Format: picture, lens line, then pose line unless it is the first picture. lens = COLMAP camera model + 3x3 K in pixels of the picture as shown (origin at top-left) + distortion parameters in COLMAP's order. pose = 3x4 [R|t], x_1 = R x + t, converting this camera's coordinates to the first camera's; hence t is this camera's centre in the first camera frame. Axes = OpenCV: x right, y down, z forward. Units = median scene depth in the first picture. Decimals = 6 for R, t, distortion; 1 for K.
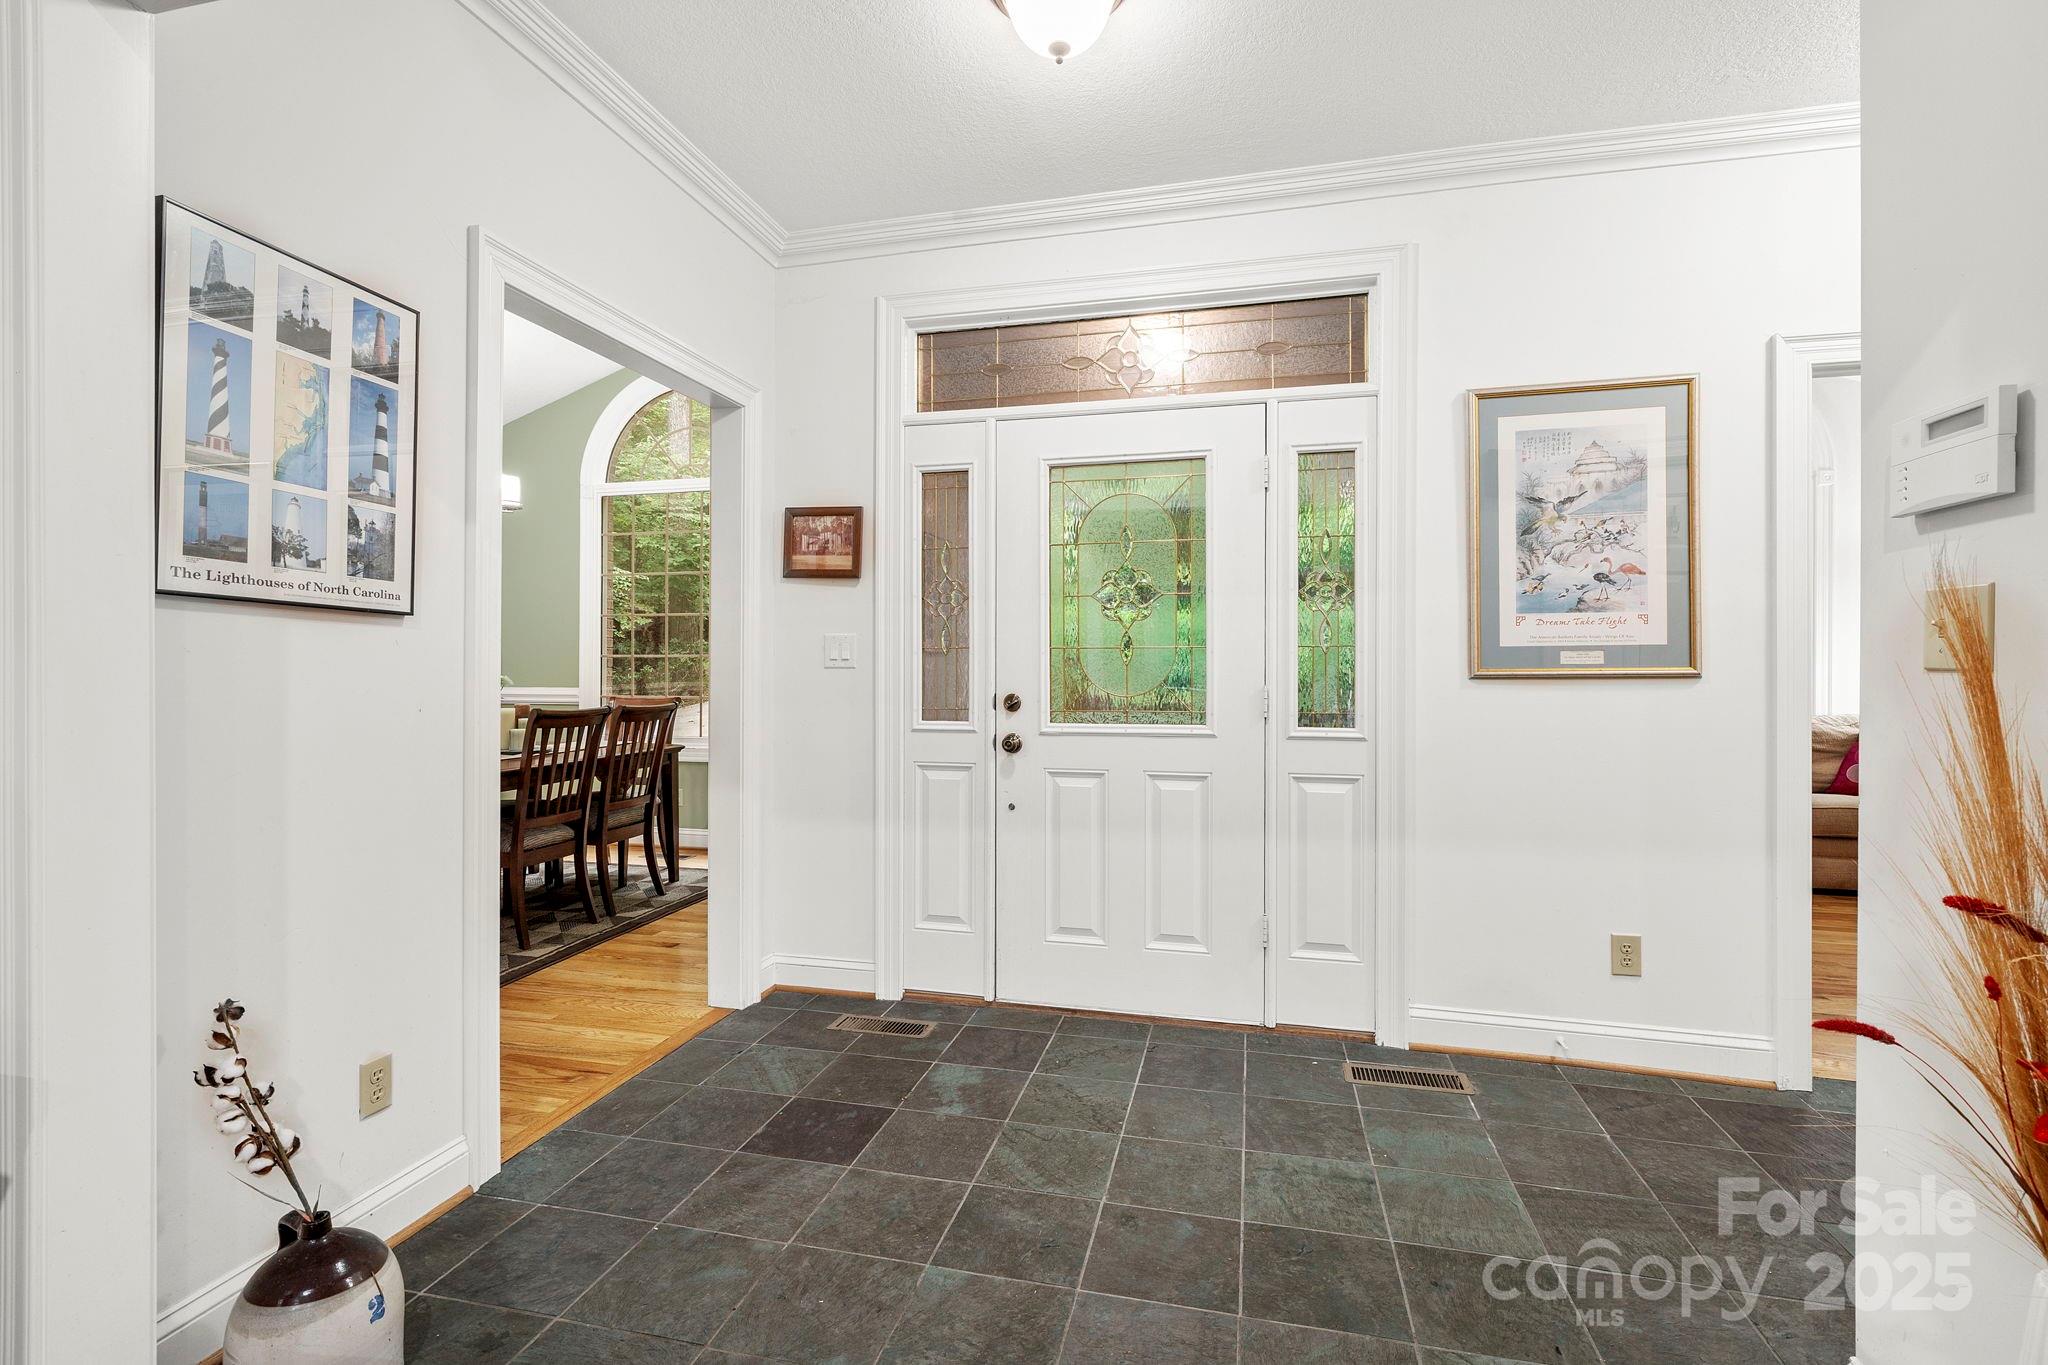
lens RADIAL K [[932.9, 0, 1023.5], [0, 932.9, 657.8], [0, 0, 1]] dist [-0.000639, 0.000681]
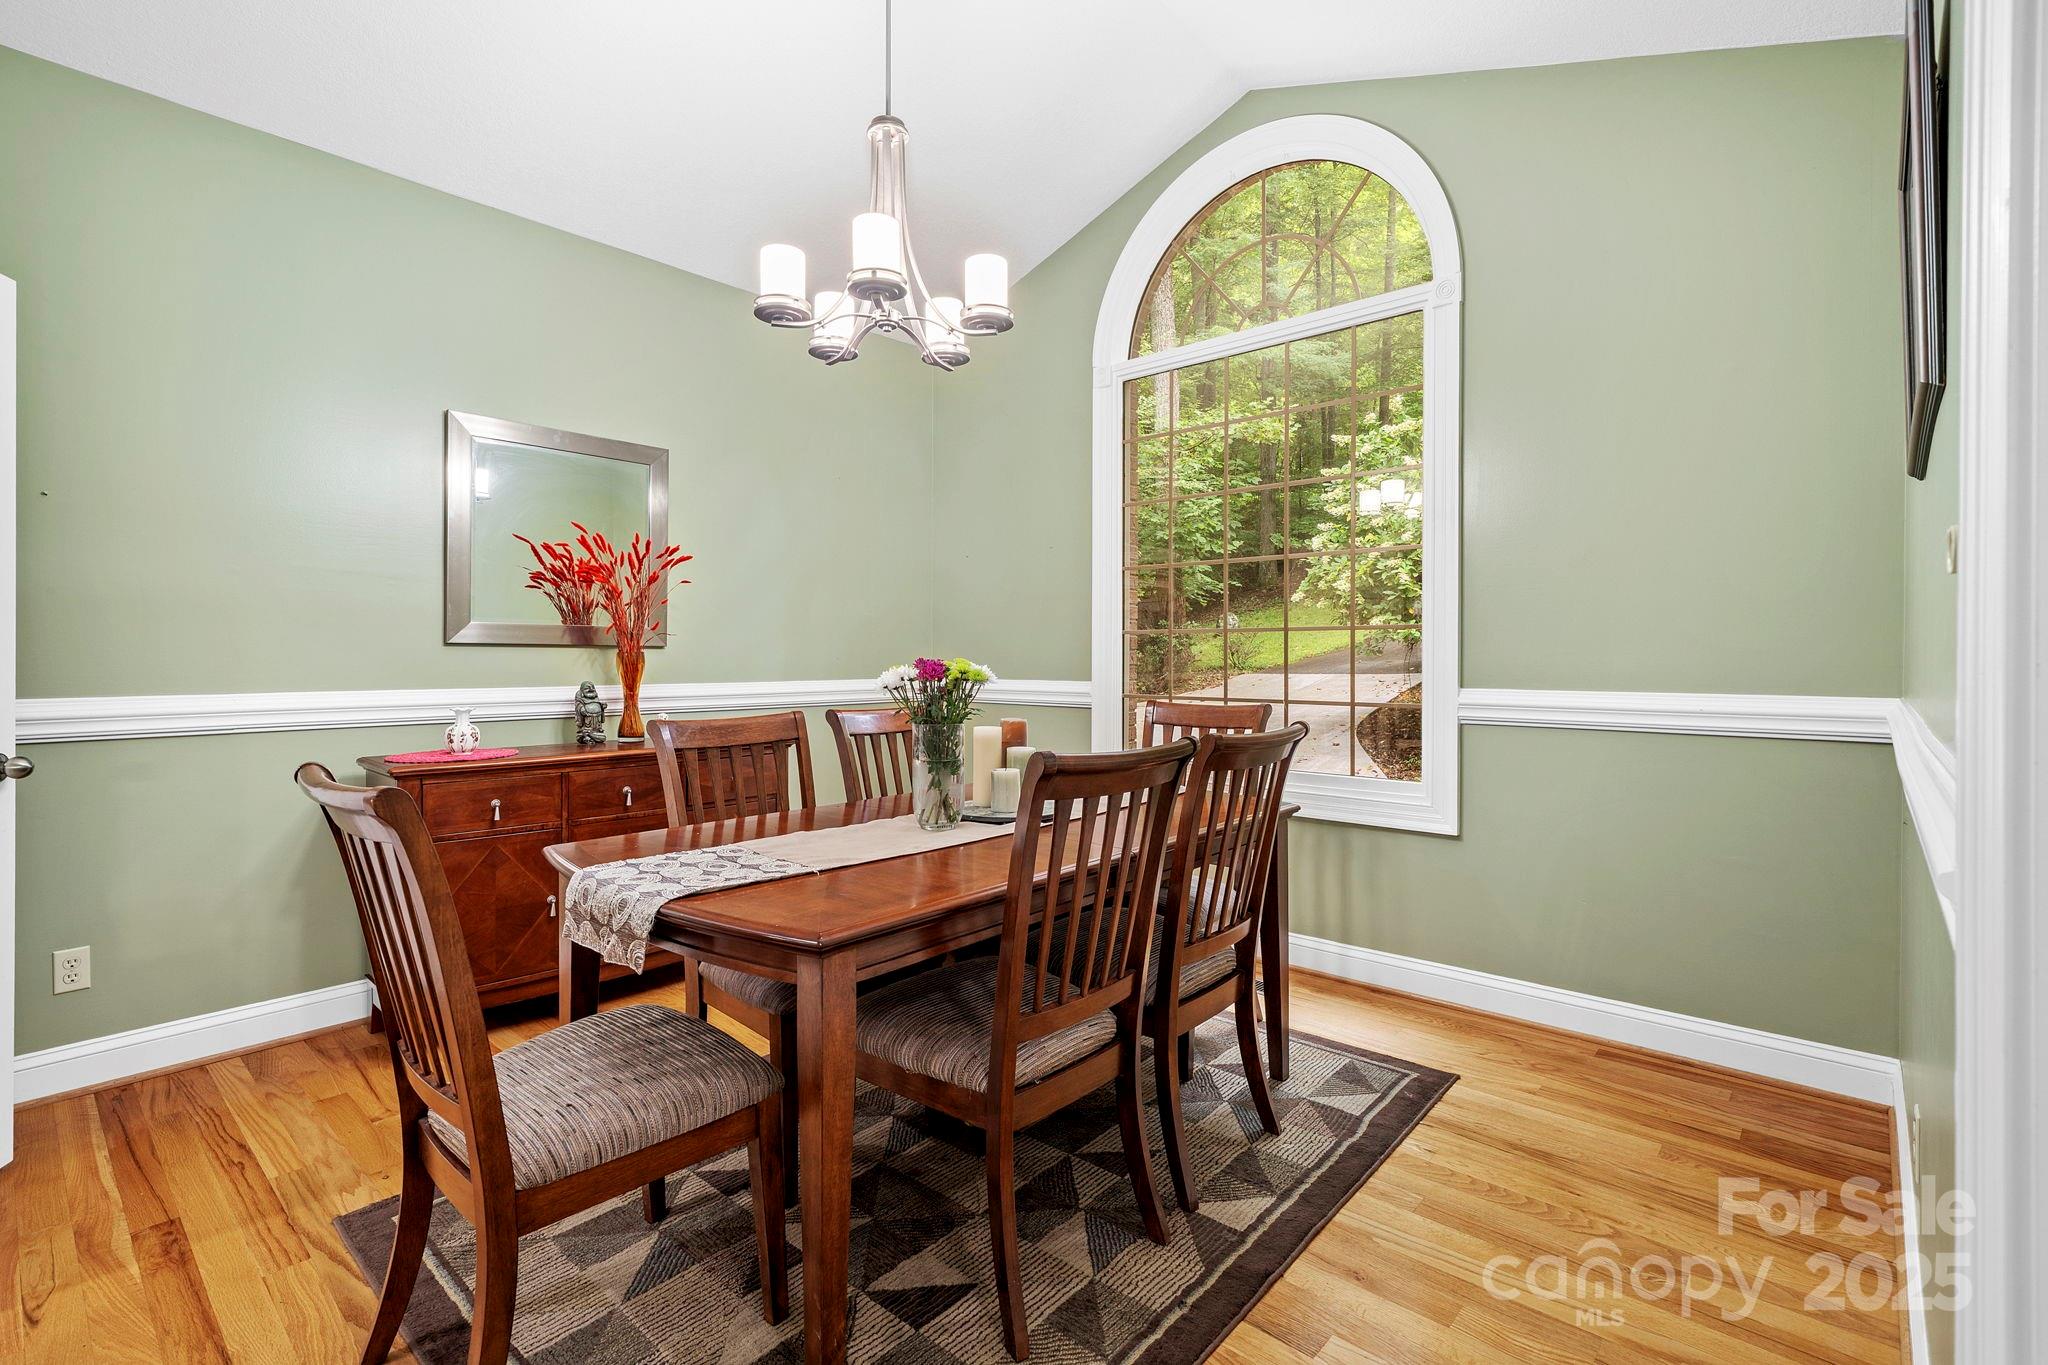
lens RADIAL K [[932.9, 0, 1023.5], [0, 932.9, 657.8], [0, 0, 1]] dist [-0.000639, 0.000681]
pose [[0.883095, 0.010823, -0.469069, -0.294763], [-0.002751, 0.999836, 0.017891, 0.006338], [0.469185, -0.014509, 0.882980, 0.554209]]
